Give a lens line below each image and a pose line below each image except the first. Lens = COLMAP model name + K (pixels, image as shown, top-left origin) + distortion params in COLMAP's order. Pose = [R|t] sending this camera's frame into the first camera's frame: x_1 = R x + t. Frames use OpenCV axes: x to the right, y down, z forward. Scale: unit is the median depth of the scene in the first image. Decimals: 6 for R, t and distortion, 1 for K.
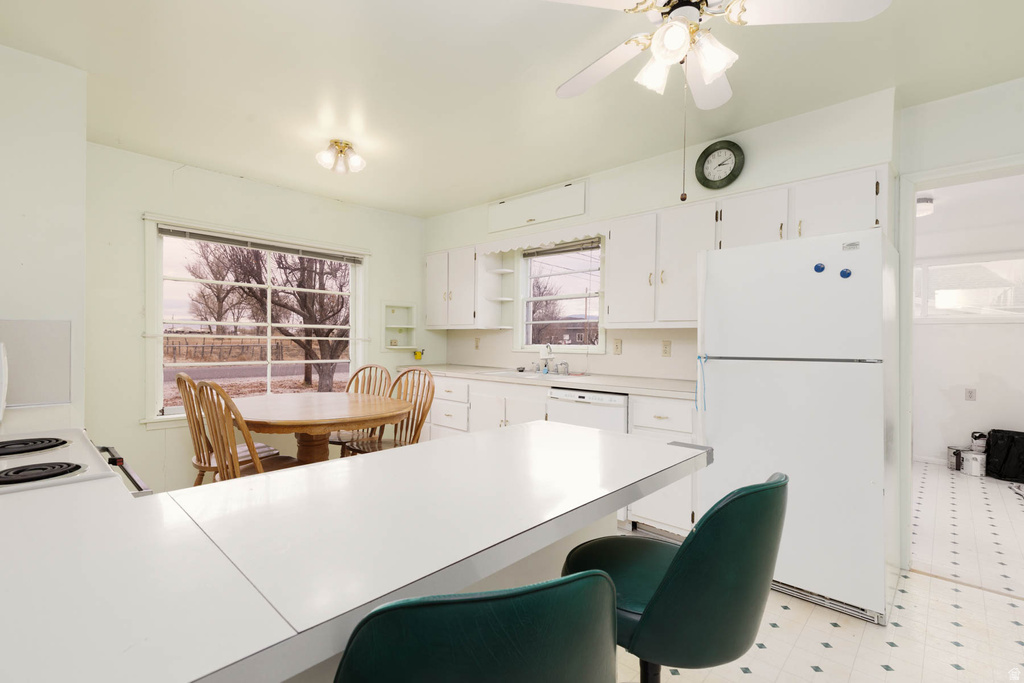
lens RADIAL K [[462.6, 0, 510.9], [0, 462.6, 337.5], [0, 0, 1]] dist [0.010909, -0.000342]
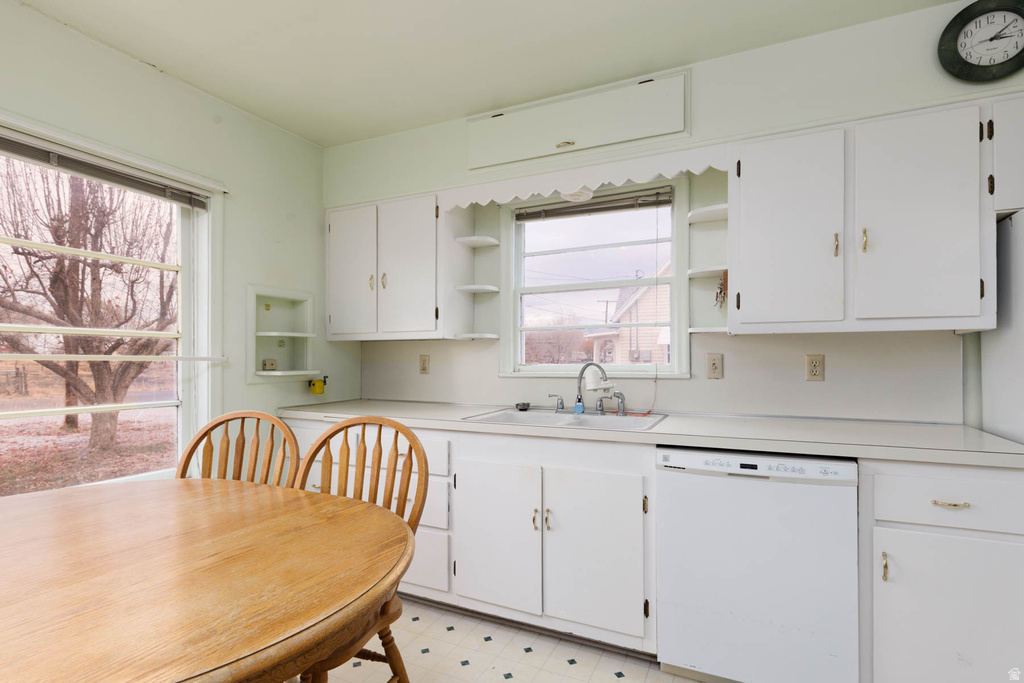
lens RADIAL K [[477.7, 0, 513.1], [0, 477.7, 353.7], [0, 0, 1]] dist [-0.002358, -0.000182]
pose [[0.944074, -0.007578, 0.329647, -0.190901], [0.009572, 0.999944, -0.004426, 0.003846], [-0.329595, 0.007334, 0.944094, 0.428387]]
